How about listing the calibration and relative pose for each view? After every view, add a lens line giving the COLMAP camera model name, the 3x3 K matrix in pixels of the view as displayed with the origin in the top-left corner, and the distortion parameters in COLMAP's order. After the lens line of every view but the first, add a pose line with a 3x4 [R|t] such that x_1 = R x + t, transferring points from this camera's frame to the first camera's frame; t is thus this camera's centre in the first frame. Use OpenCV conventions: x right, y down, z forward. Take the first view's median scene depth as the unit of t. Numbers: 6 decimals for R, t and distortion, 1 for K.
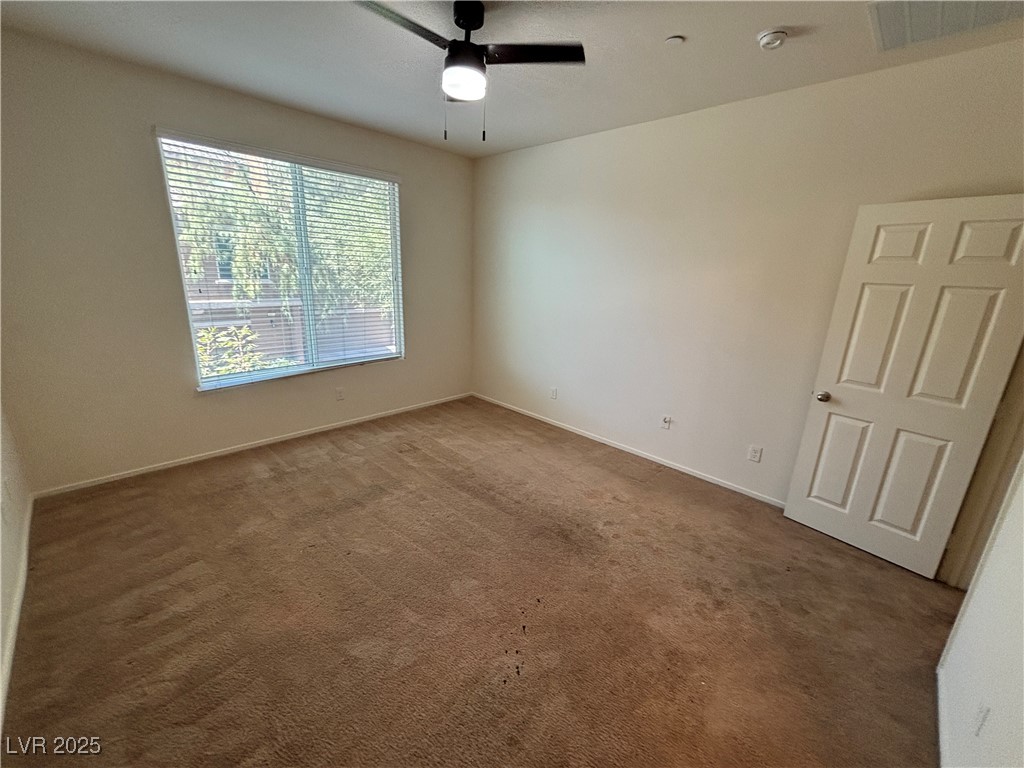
lens RADIAL K [[413.9, 0, 512.7], [0, 413.9, 383.6], [0, 0, 1]] dist [-0.000164, -0.000960]
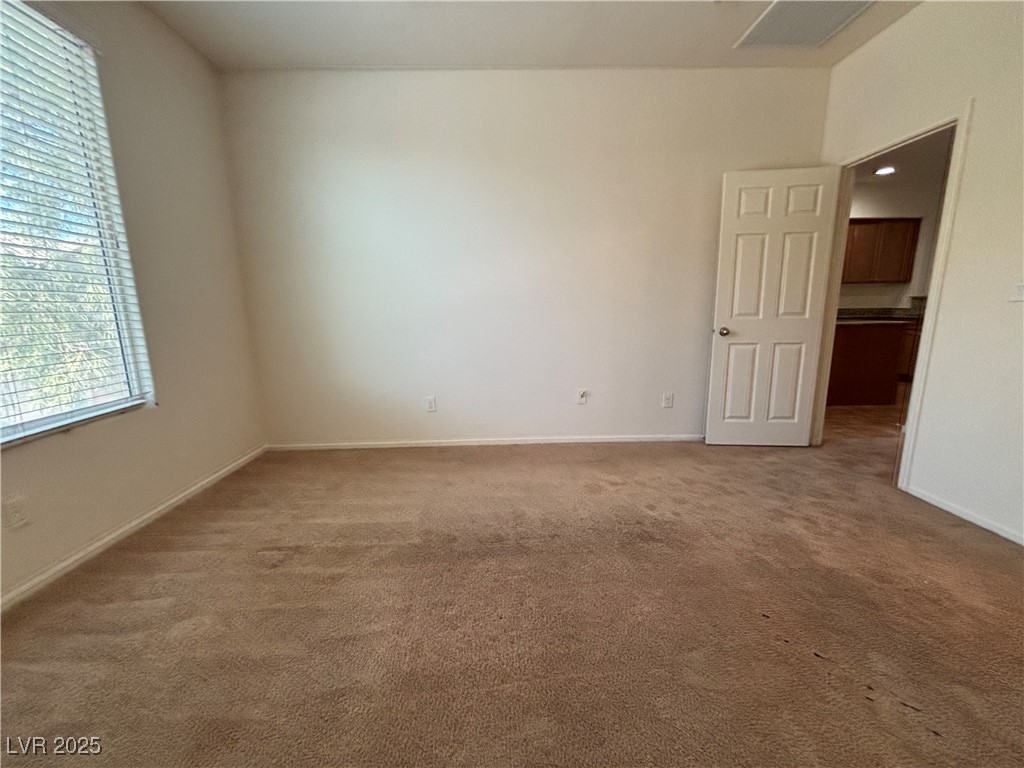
lens RADIAL K [[413.9, 0, 512.7], [0, 413.9, 383.6], [0, 0, 1]] dist [-0.000164, -0.000960]
pose [[0.695098, -0.179936, 0.696033, -0.413803], [0.235315, 0.971784, 0.016223, 0.011124], [-0.679312, 0.152510, 0.717827, 0.448536]]
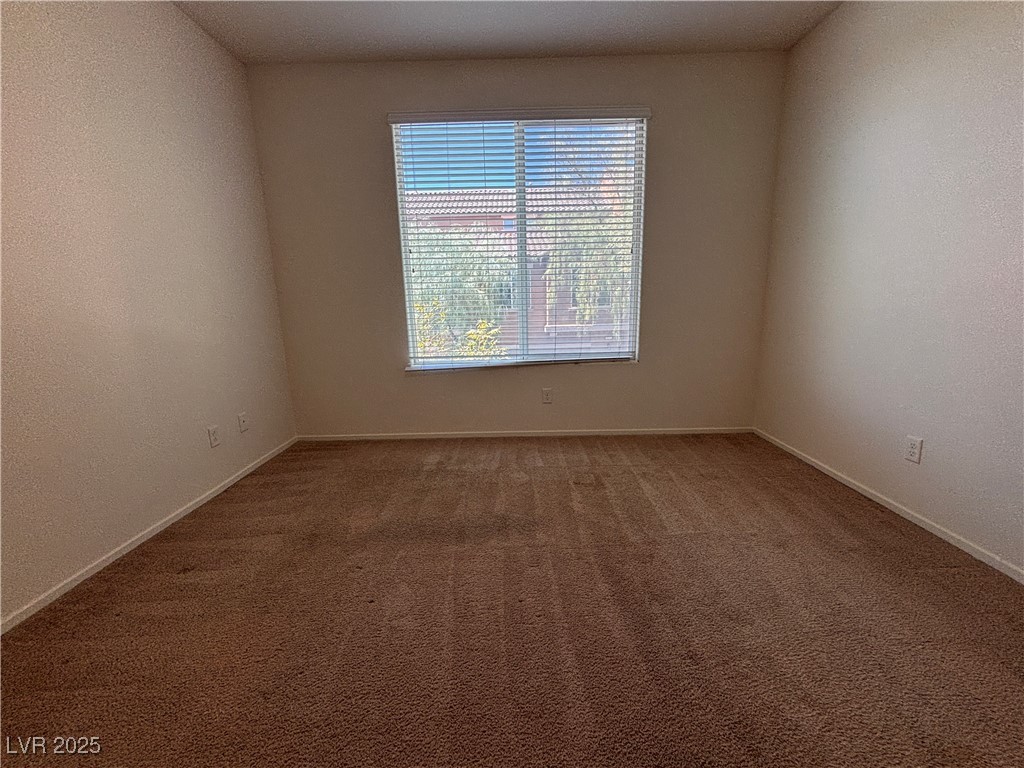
lens RADIAL K [[414.3, 0, 505.8], [0, 414.3, 380.2], [0, 0, 1]] dist [-0.017026, -0.000133]
pose [[0.683315, 0.083950, -0.725282, 0.144763], [-0.147872, 0.988694, -0.024876, 0.032570], [0.714993, 0.124247, 0.688003, 0.461511]]
